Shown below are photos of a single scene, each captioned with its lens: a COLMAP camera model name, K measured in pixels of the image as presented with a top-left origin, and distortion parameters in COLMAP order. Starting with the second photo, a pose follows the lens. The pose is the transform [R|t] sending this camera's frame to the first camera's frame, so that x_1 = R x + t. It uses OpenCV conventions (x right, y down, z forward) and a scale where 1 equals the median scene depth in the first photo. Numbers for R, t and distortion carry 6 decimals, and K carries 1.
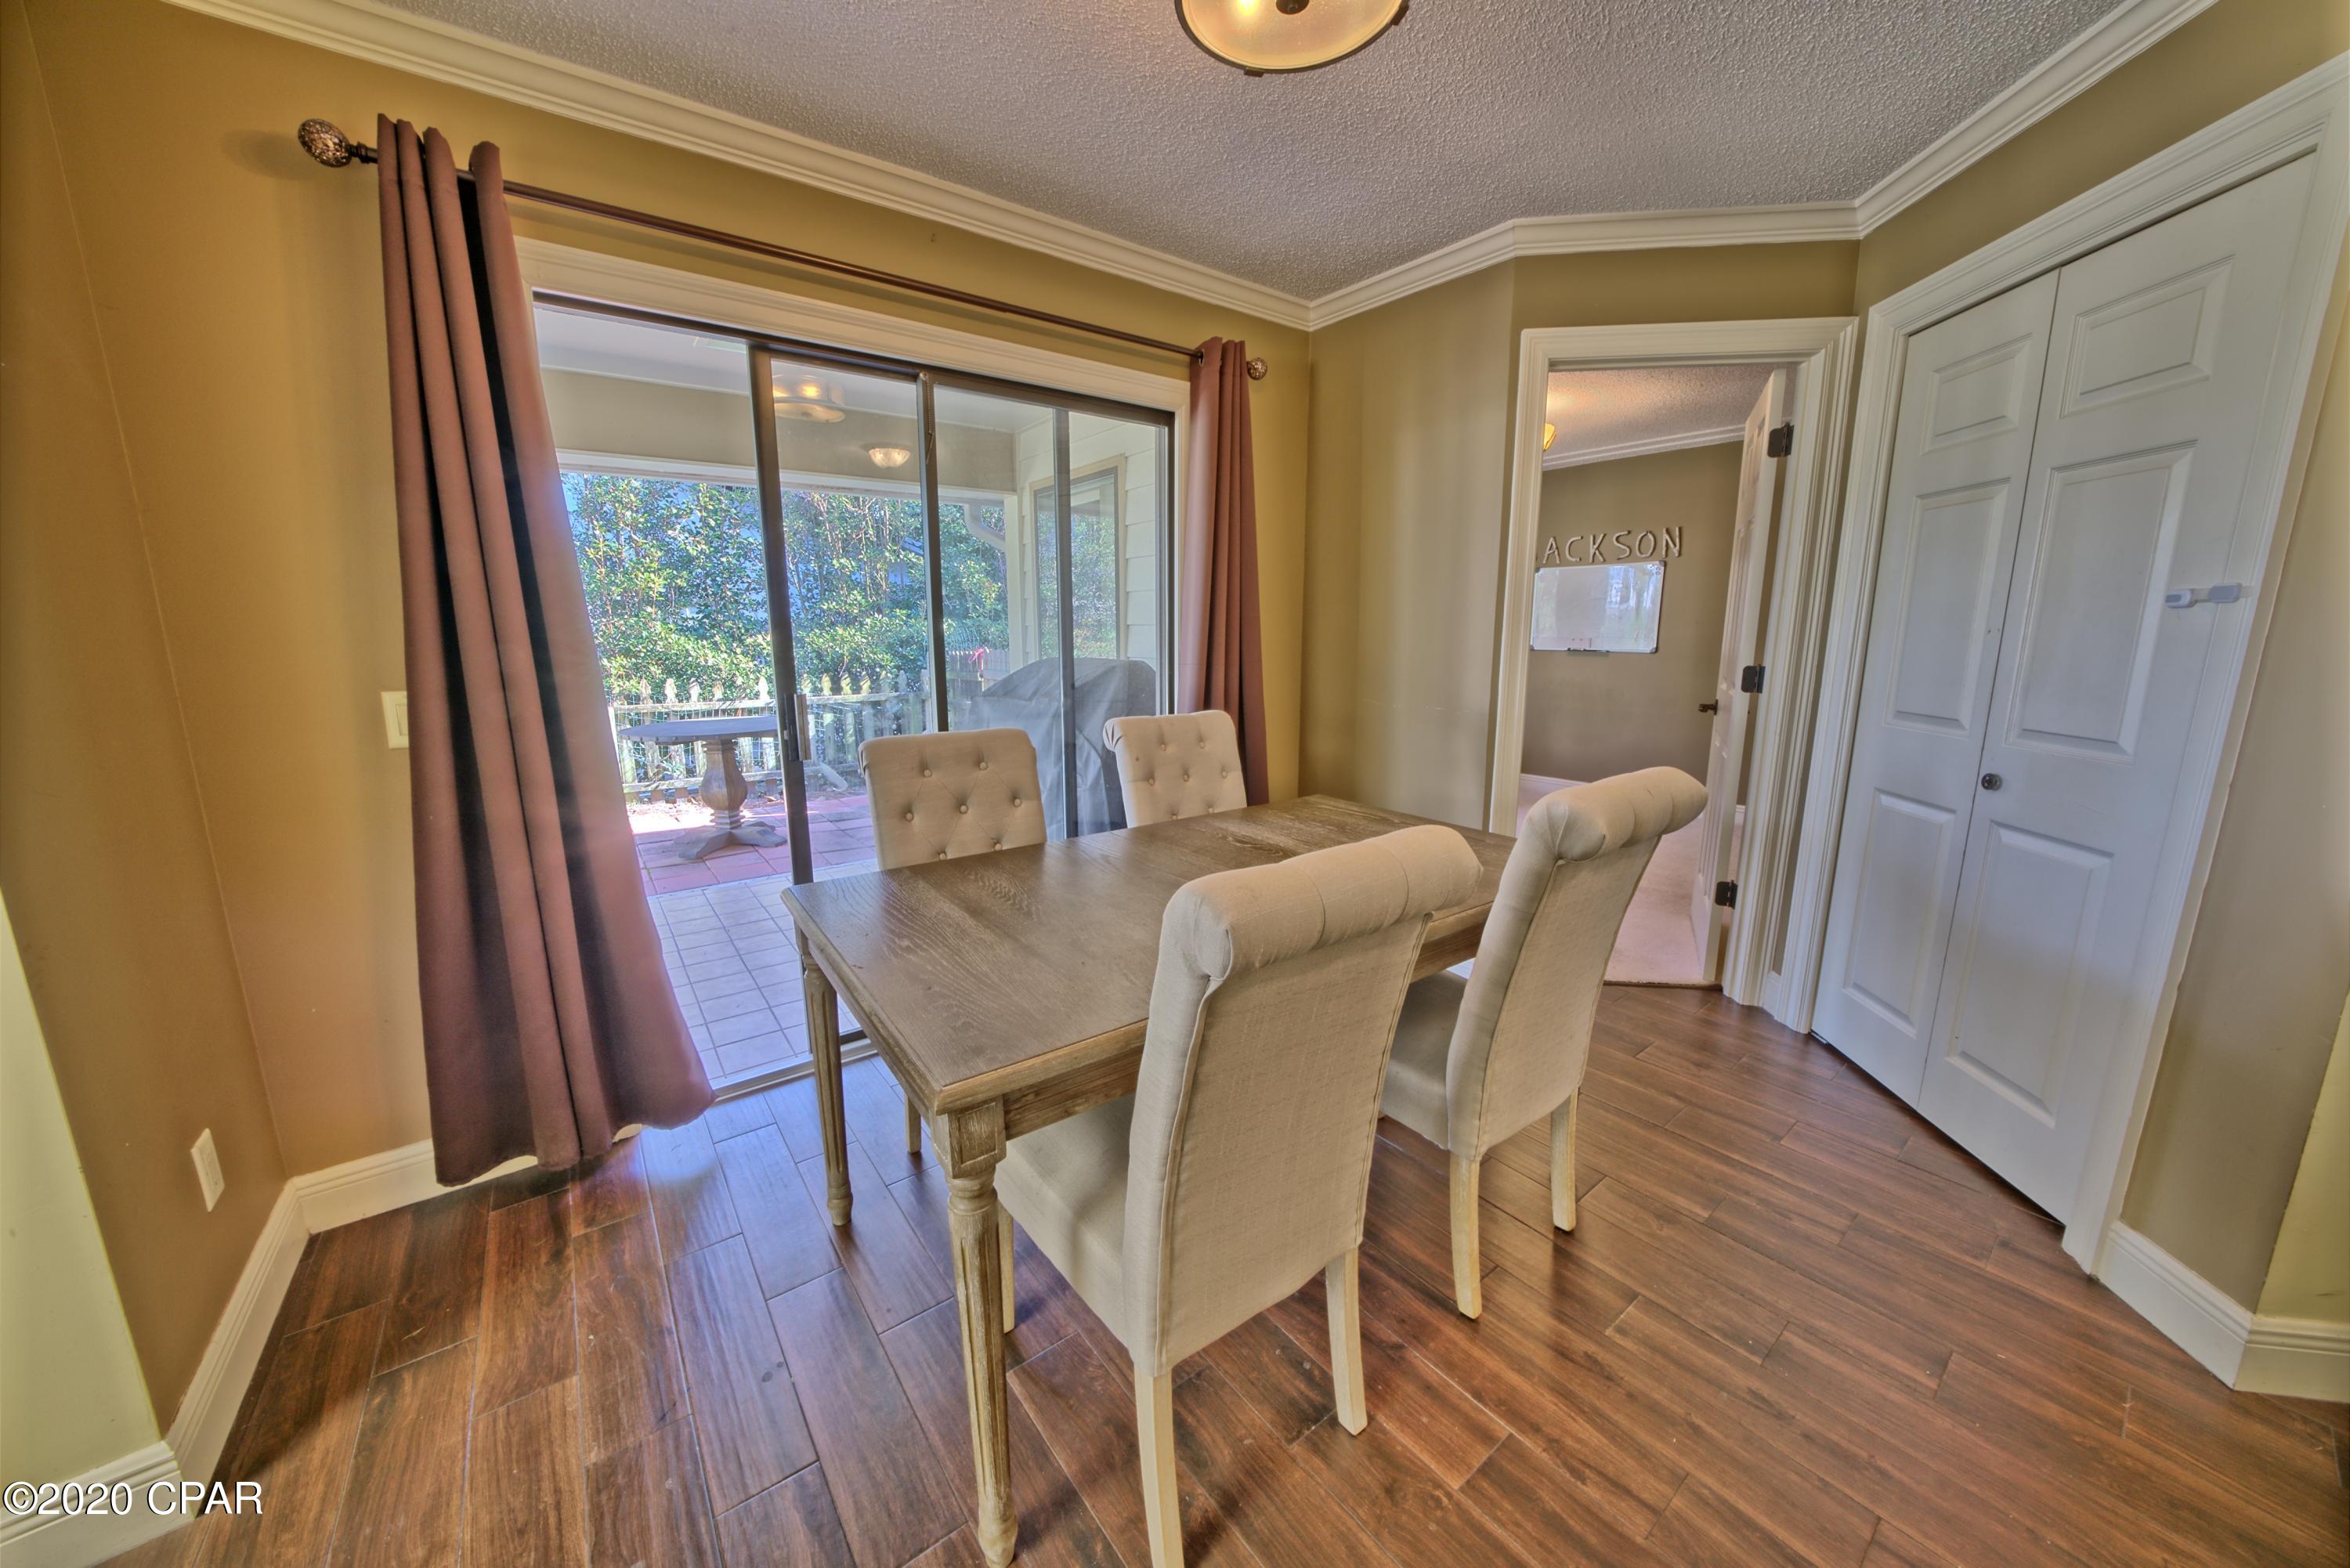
lens RADIAL K [[813.0, 0, 1168.9], [0, 813.0, 778.2], [0, 0, 1]] dist [-0.023158, 0.001444]
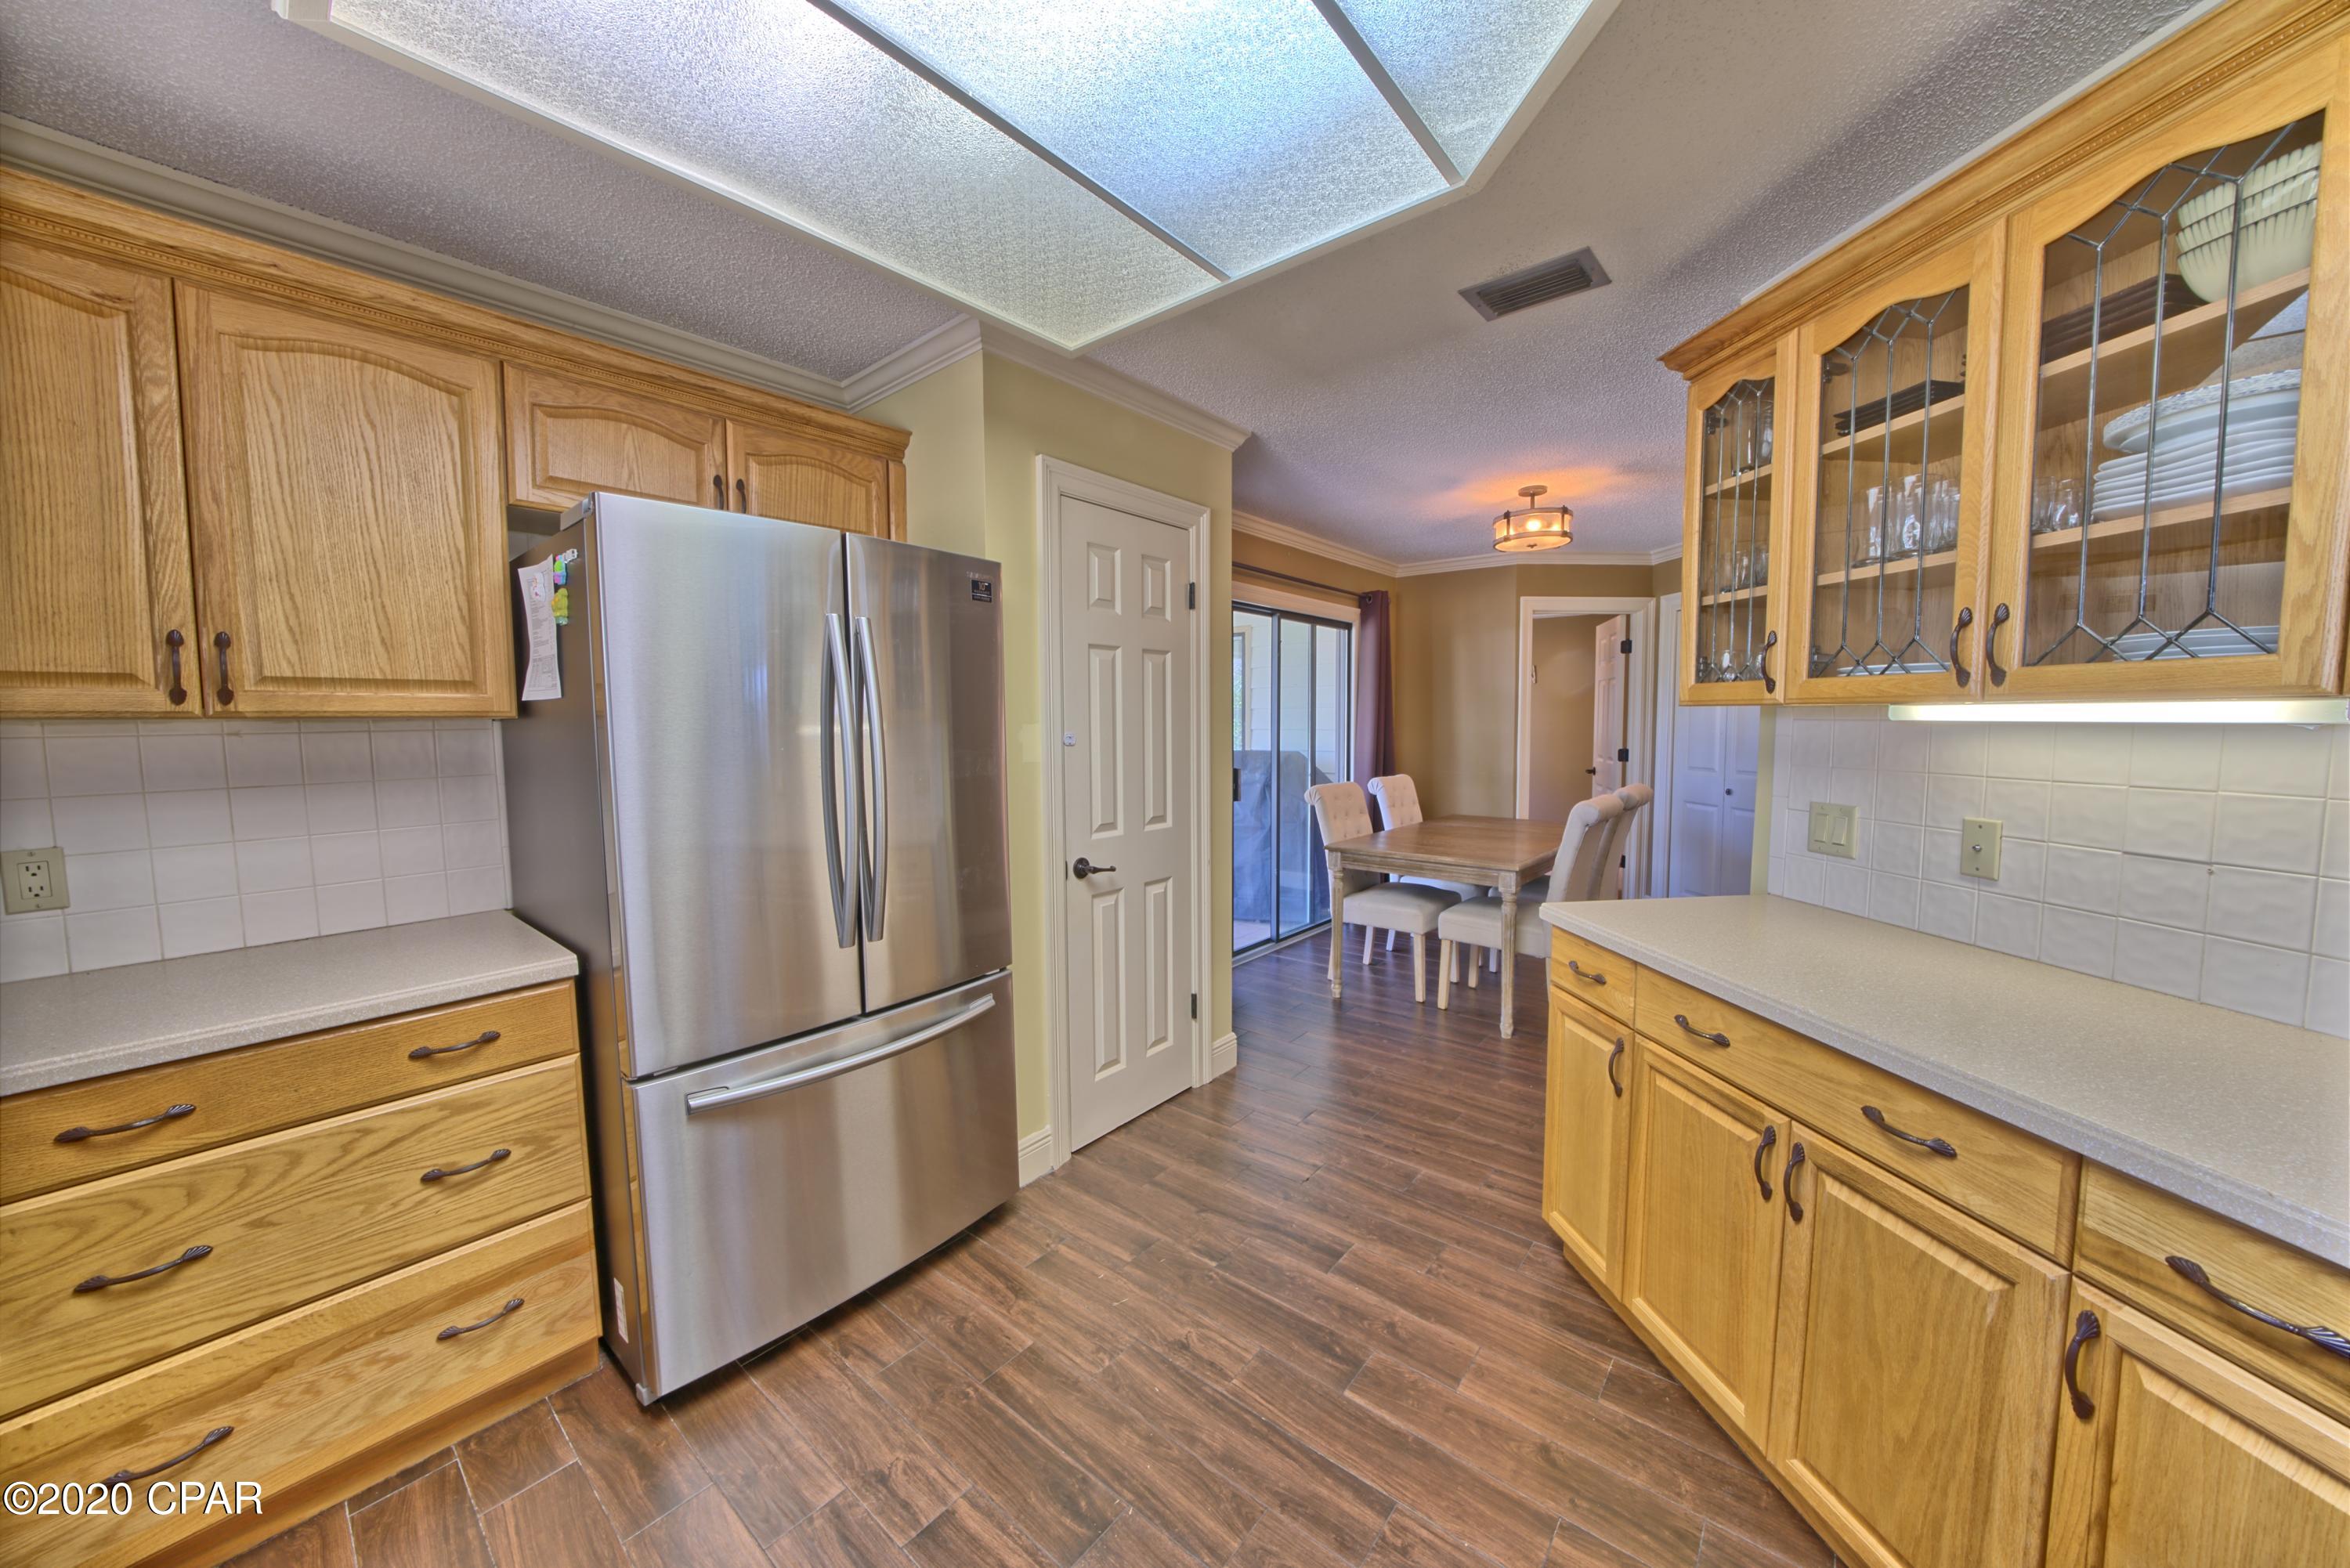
lens RADIAL K [[813.0, 0, 1168.9], [0, 813.0, 778.2], [0, 0, 1]] dist [-0.023158, 0.001444]
pose [[0.973270, -0.022566, 0.228554, -0.925625], [0.048349, 0.992991, -0.107848, 0.108037], [-0.224519, 0.116015, 0.967539, -0.780015]]
